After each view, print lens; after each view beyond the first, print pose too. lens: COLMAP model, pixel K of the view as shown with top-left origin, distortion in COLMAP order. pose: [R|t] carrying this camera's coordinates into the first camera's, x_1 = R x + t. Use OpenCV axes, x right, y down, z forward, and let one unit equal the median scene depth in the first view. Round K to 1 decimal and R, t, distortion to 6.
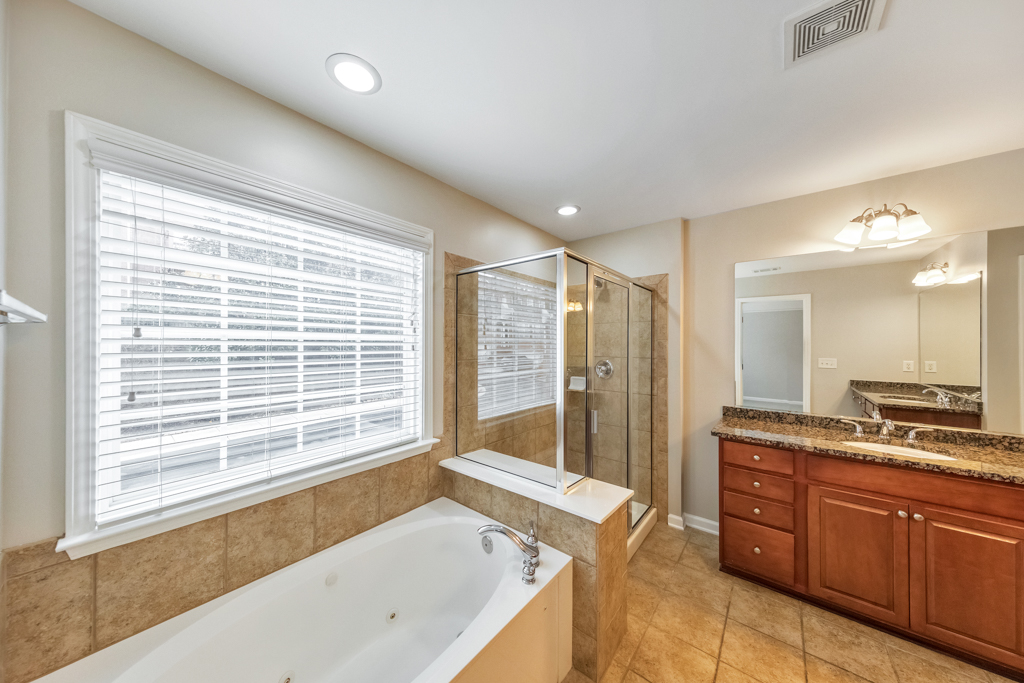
lens RADIAL K [[325.7, 0, 514.8], [0, 325.7, 344.0], [0, 0, 1]] dist [0.001031, -0.000068]
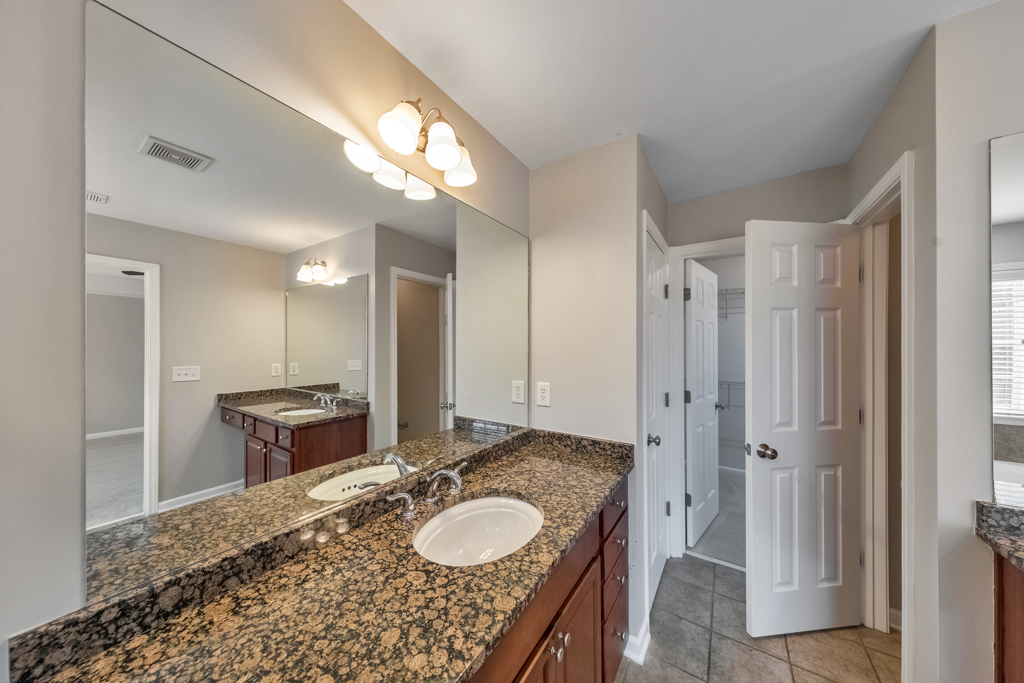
lens RADIAL K [[325.7, 0, 514.8], [0, 325.7, 344.0], [0, 0, 1]] dist [0.001031, -0.000068]
pose [[-0.096218, 0.007787, 0.995330, 0.485246], [-0.001182, 0.999968, -0.007937, 0.004900], [-0.995360, -0.001940, -0.096206, 0.845483]]
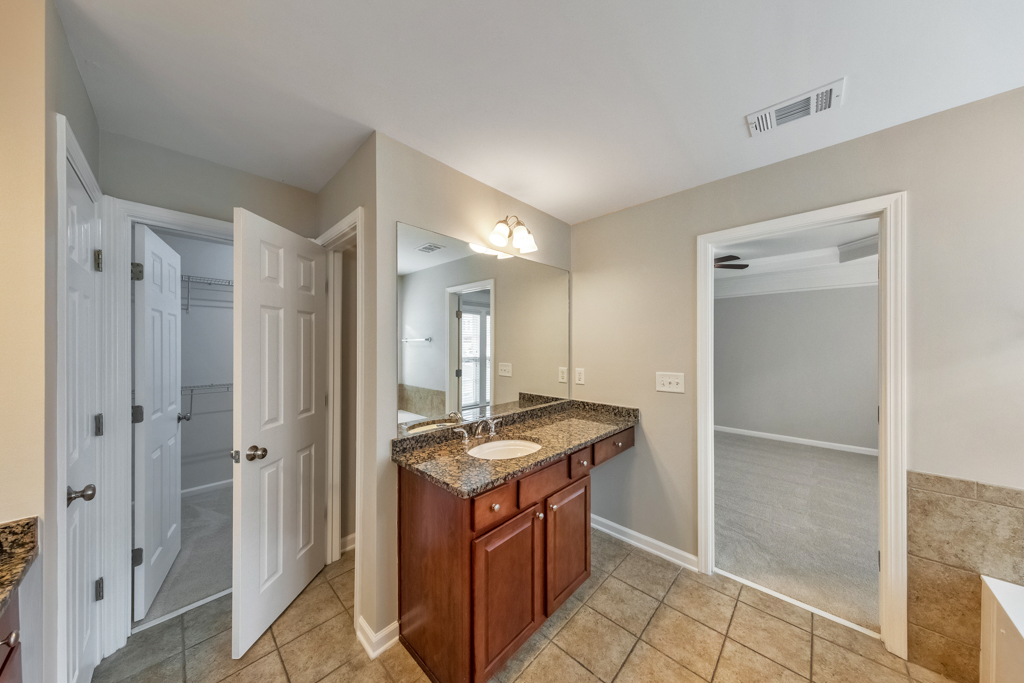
lens RADIAL K [[322.0, 0, 514.0], [0, 322.0, 343.5], [0, 0, 1]] dist [-0.000175, 0.000016]
pose [[-0.997345, -0.002049, 0.072790, 0.560573], [-0.002591, 0.999970, -0.007349, 0.005674], [-0.072773, -0.007519, -0.997320, 0.876709]]
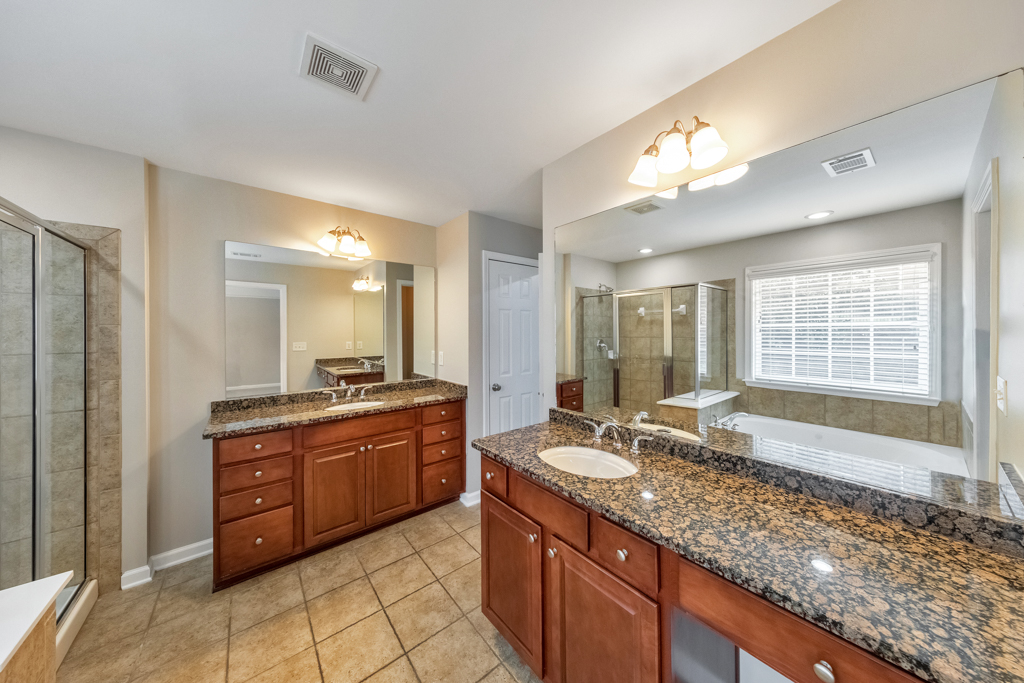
lens RADIAL K [[324.5, 0, 509.5], [0, 324.5, 331.2], [0, 0, 1]] dist [0.001198, 0.000009]
pose [[0.206620, -0.006157, 0.978402, -0.048079], [0.003367, 0.999979, 0.005581, 0.000191], [-0.978415, 0.002141, 0.206637, 0.056428]]
